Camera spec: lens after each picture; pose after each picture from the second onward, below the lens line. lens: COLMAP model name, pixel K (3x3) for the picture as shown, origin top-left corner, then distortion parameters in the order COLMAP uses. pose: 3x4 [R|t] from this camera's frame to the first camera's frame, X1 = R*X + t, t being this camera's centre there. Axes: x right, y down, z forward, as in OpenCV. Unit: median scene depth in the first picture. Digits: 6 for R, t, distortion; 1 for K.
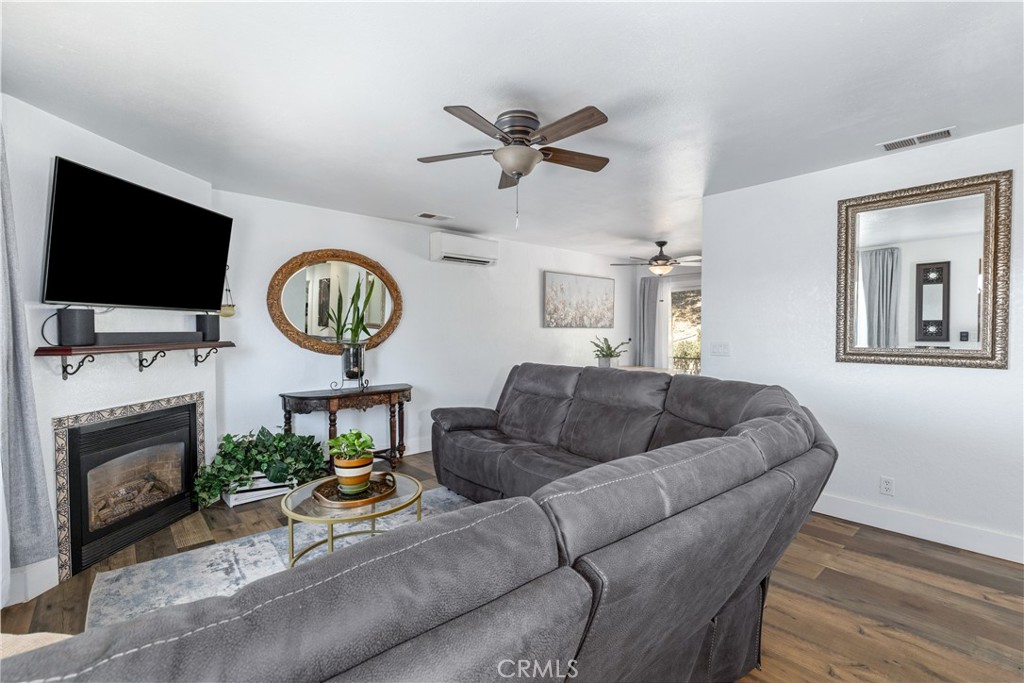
lens RADIAL K [[446.5, 0, 514.8], [0, 446.5, 344.6], [0, 0, 1]] dist [-0.003179, -0.000446]
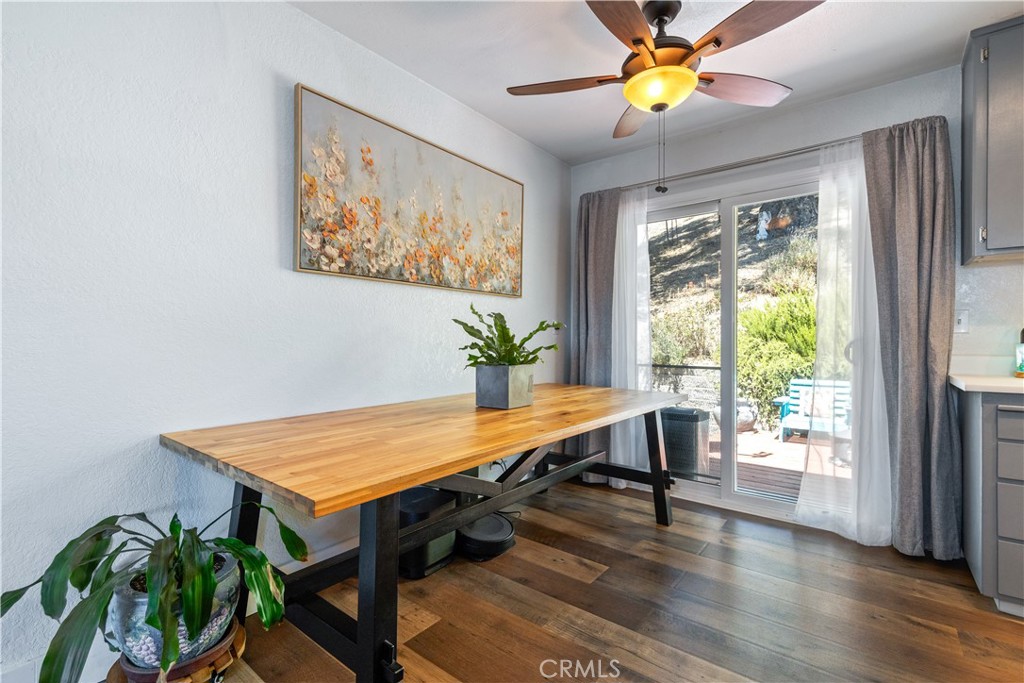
lens RADIAL K [[446.5, 0, 509.3], [0, 446.5, 341.7], [0, 0, 1]] dist [-0.003179, -0.000446]
pose [[0.985647, 0.005003, 0.168746, 0.151739], [-0.000954, 0.999710, -0.024066, 0.018009], [-0.168817, 0.023560, 0.985366, 0.639814]]
